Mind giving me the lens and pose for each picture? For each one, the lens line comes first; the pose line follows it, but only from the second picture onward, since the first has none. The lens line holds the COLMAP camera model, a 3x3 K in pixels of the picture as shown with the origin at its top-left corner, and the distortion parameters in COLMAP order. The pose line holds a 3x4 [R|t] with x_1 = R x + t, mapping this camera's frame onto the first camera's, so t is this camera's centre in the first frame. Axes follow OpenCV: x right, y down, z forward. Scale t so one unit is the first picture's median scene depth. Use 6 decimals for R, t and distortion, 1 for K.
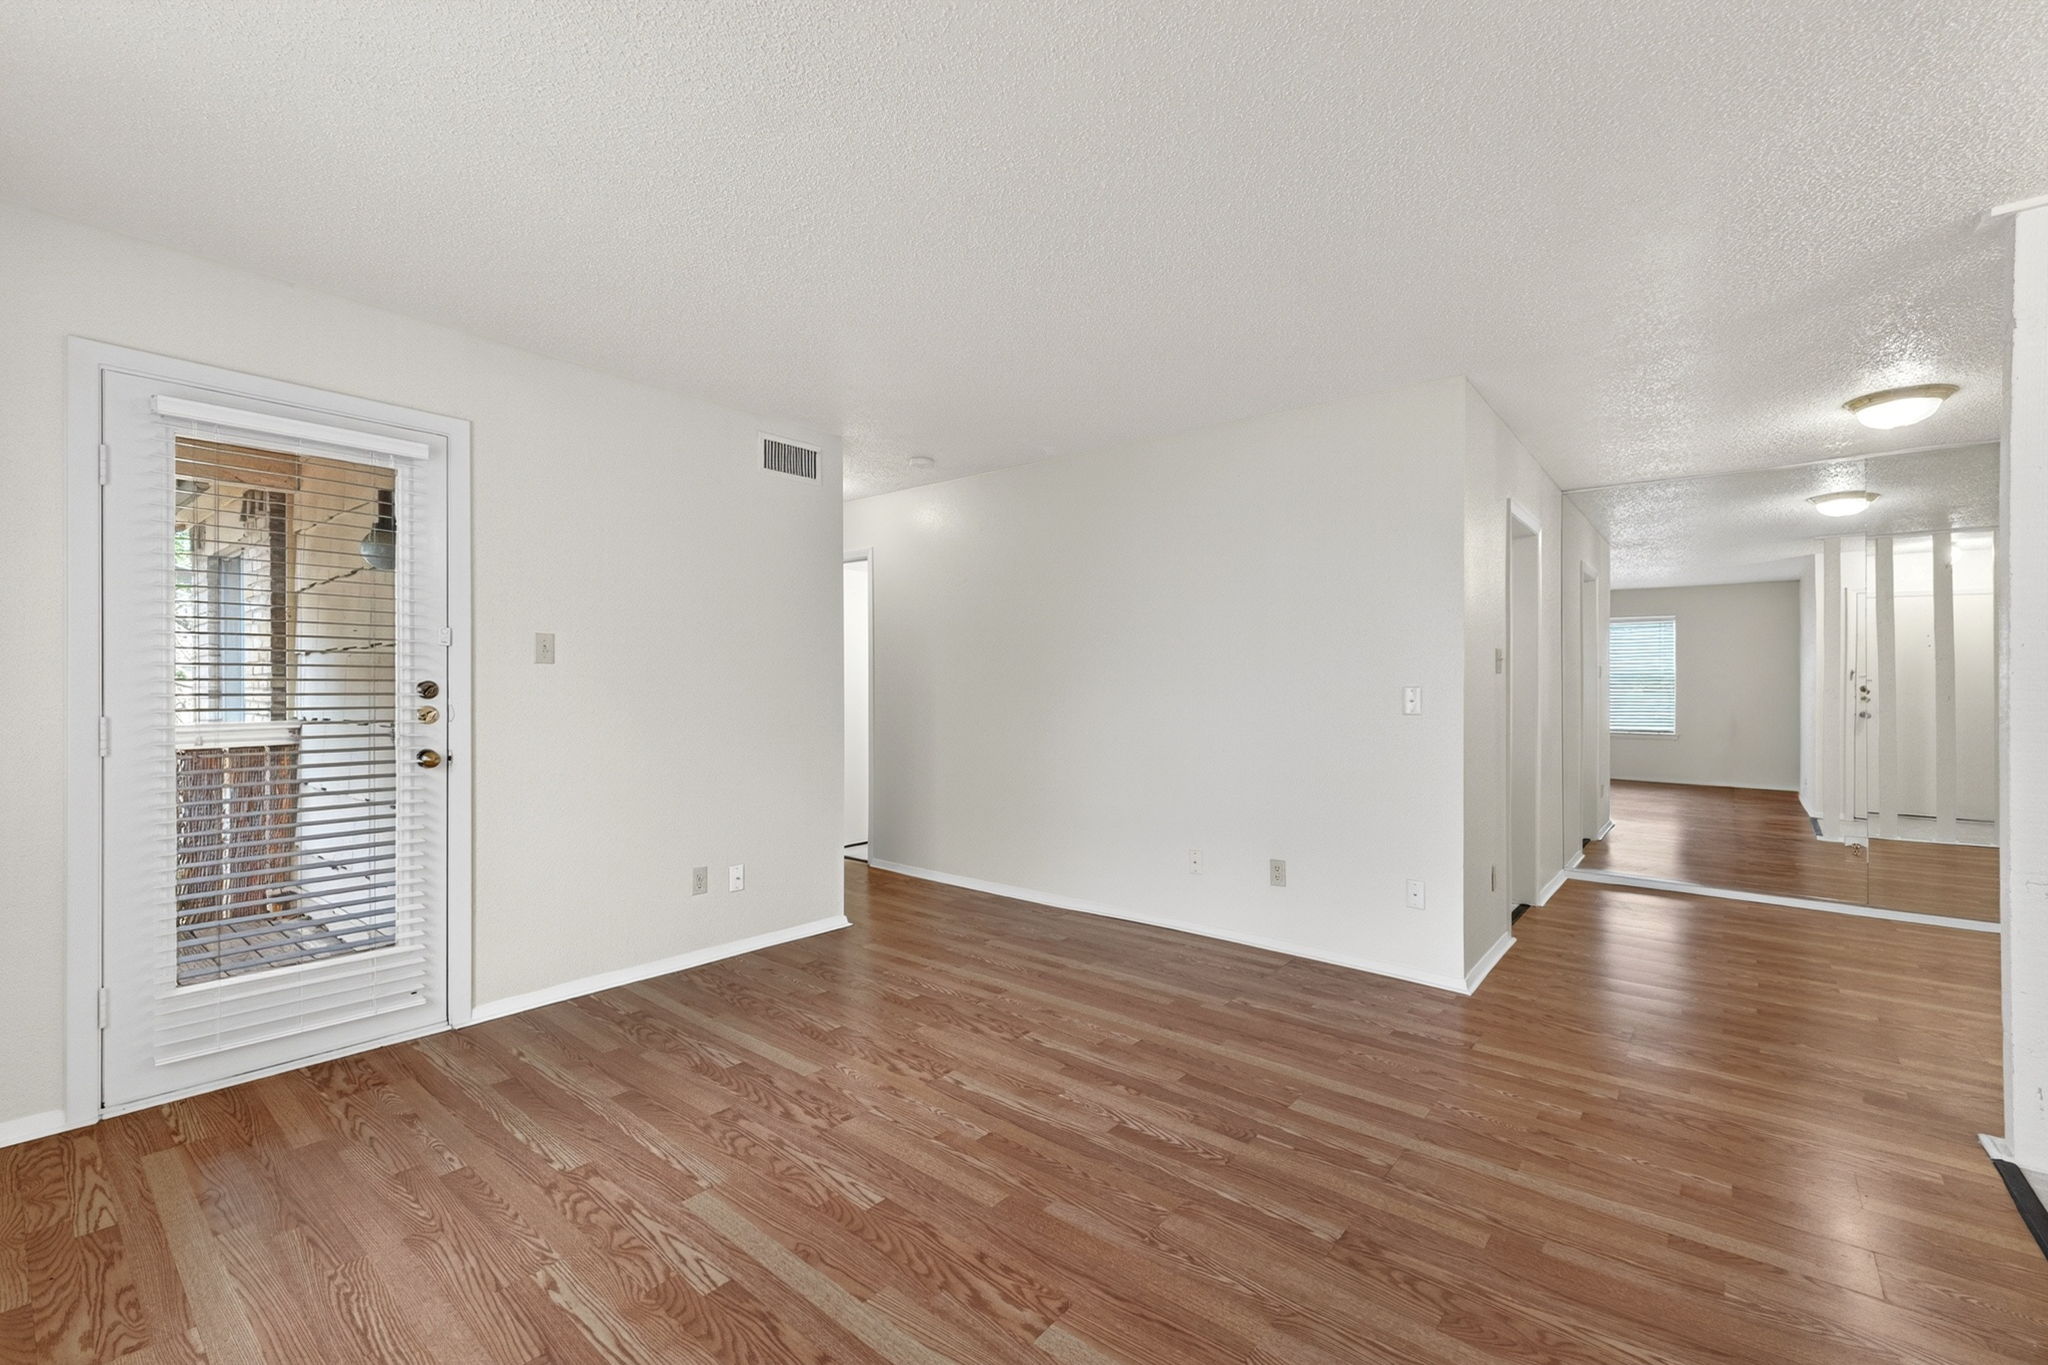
lens RADIAL K [[809.0, 0, 1055.2], [0, 809.0, 691.8], [0, 0, 1]] dist [-0.000017, -0.000093]
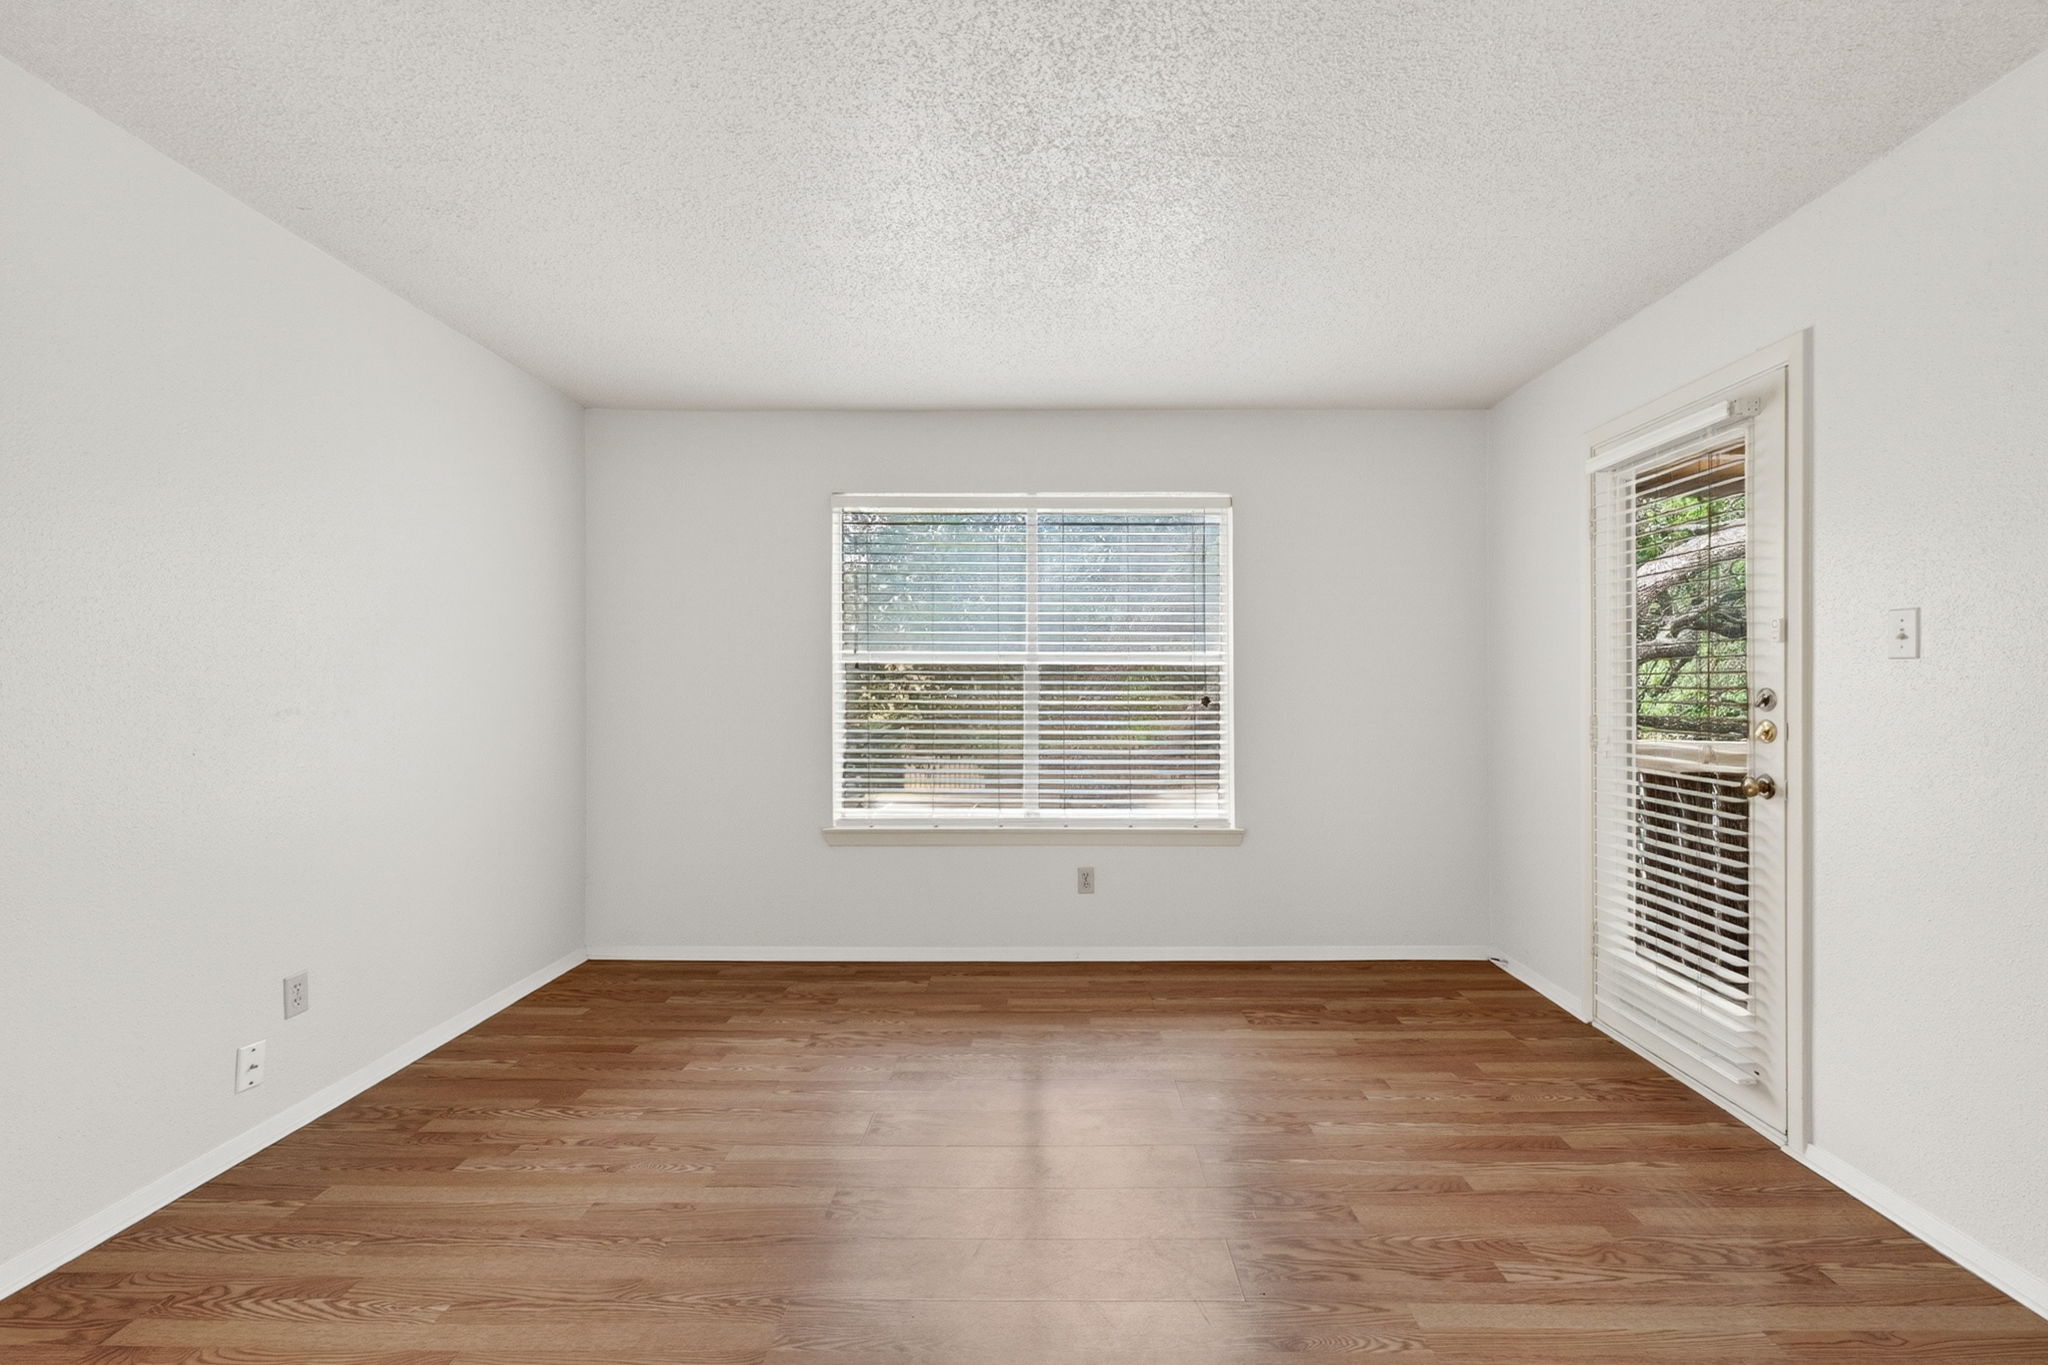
lens RADIAL K [[865.3, 0, 1024.0], [0, 865.3, 682.5], [0, 0, 1]] dist [0.003535, 0.000232]
pose [[-0.797810, -0.007699, -0.602860, 0.375229], [-0.010519, 0.999944, 0.001151, -0.012239], [0.602818, 0.007260, -0.797846, 1.476901]]
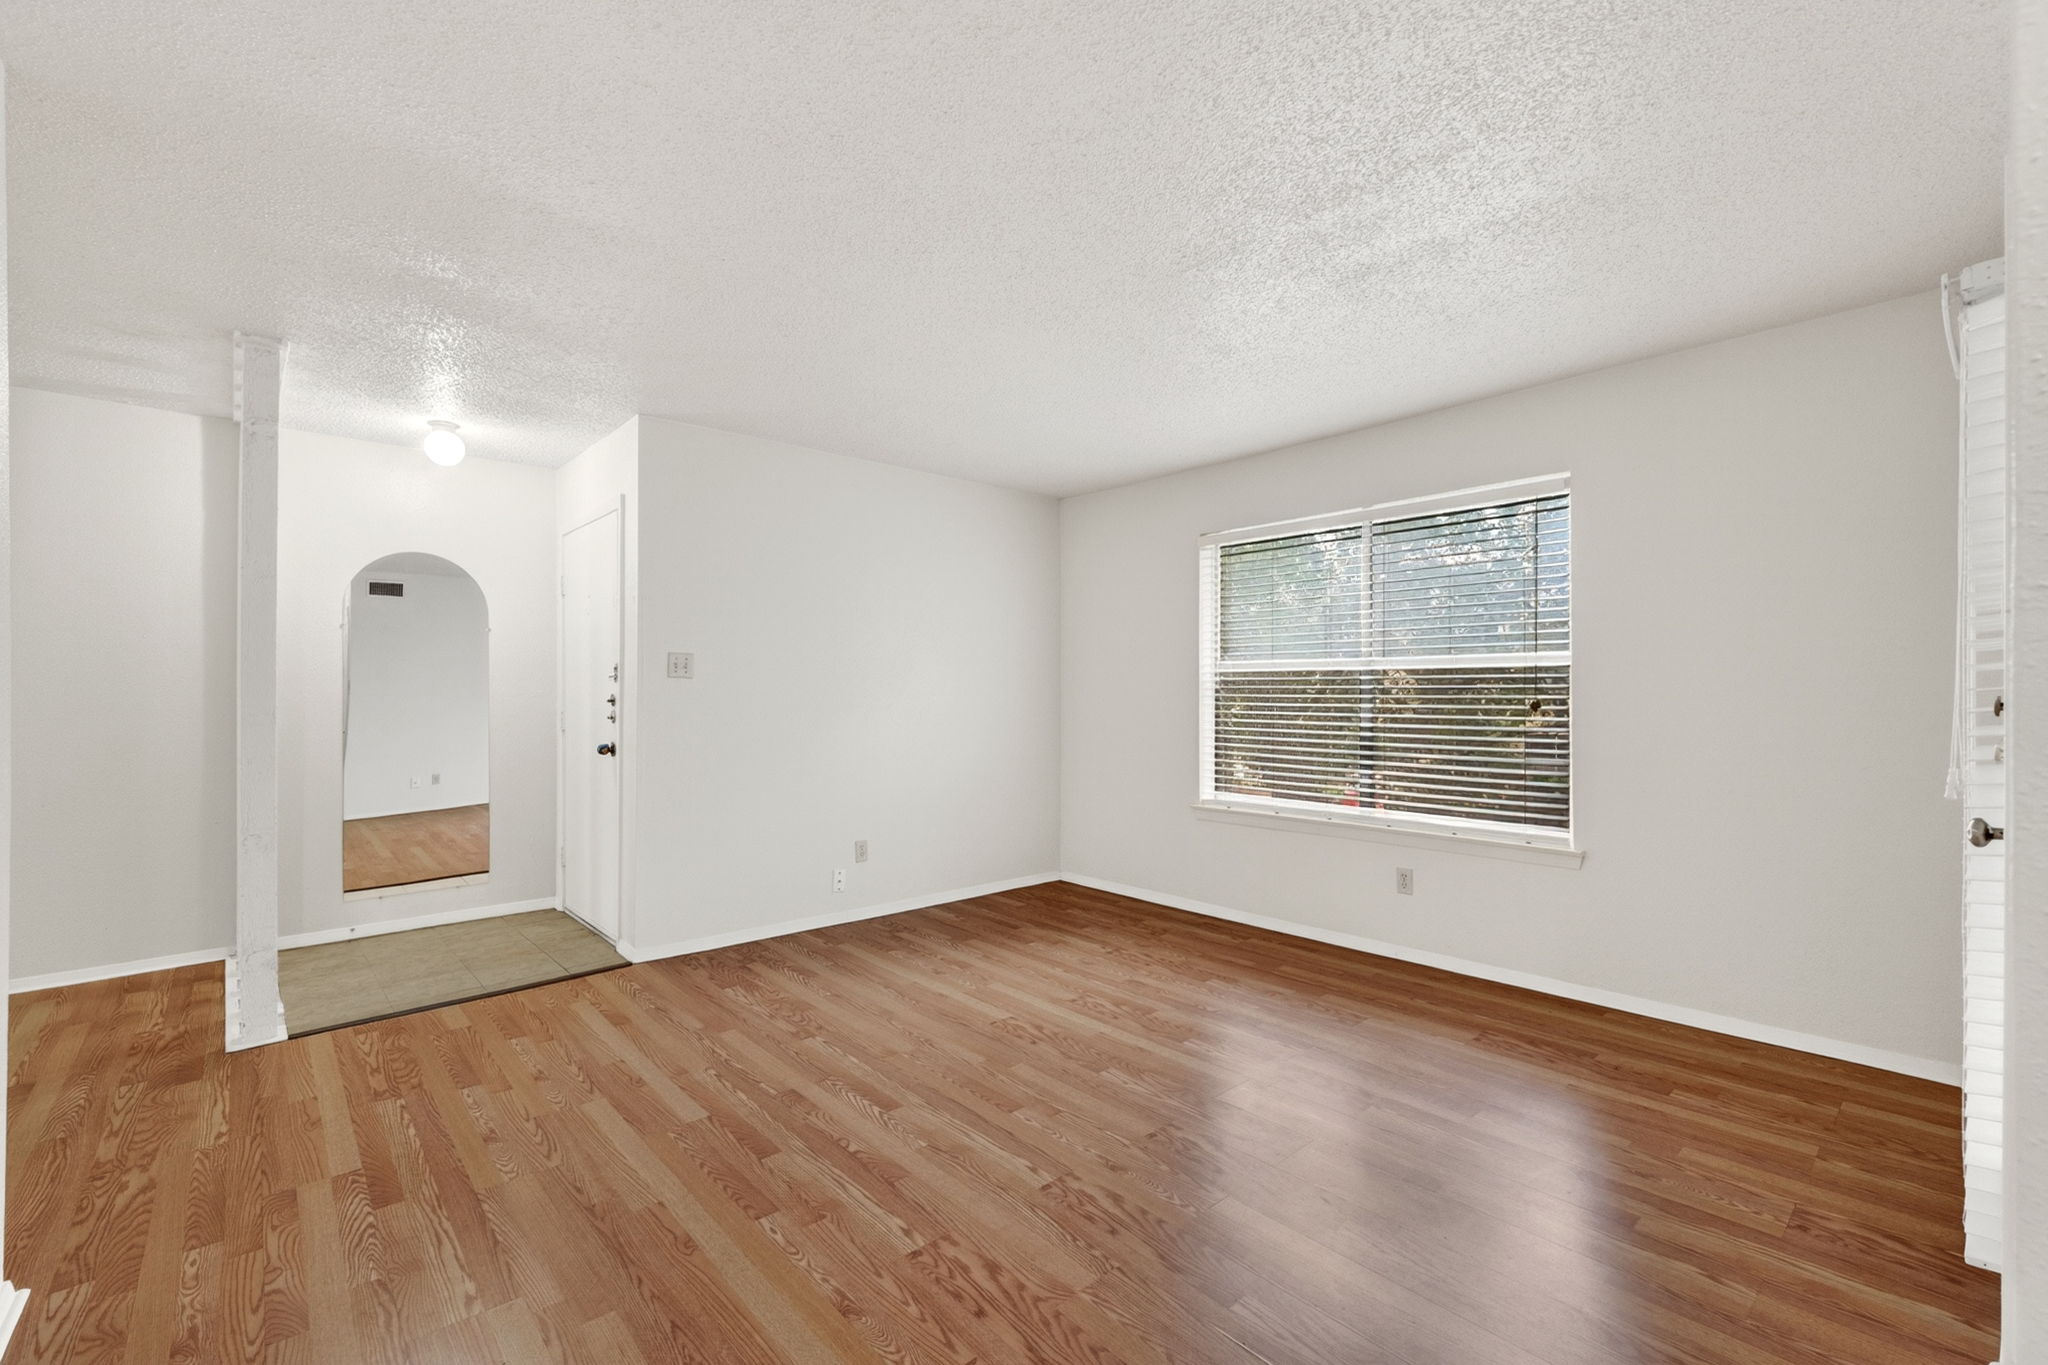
lens RADIAL K [[865.3, 0, 1024.0], [0, 865.3, 682.5], [0, 0, 1]] dist [0.003535, 0.000232]
pose [[-0.981620, -0.000176, 0.190845, -0.299373], [-0.000304, 1.000000, -0.000640, -0.017400], [-0.190844, -0.000686, -0.981620, 2.010265]]
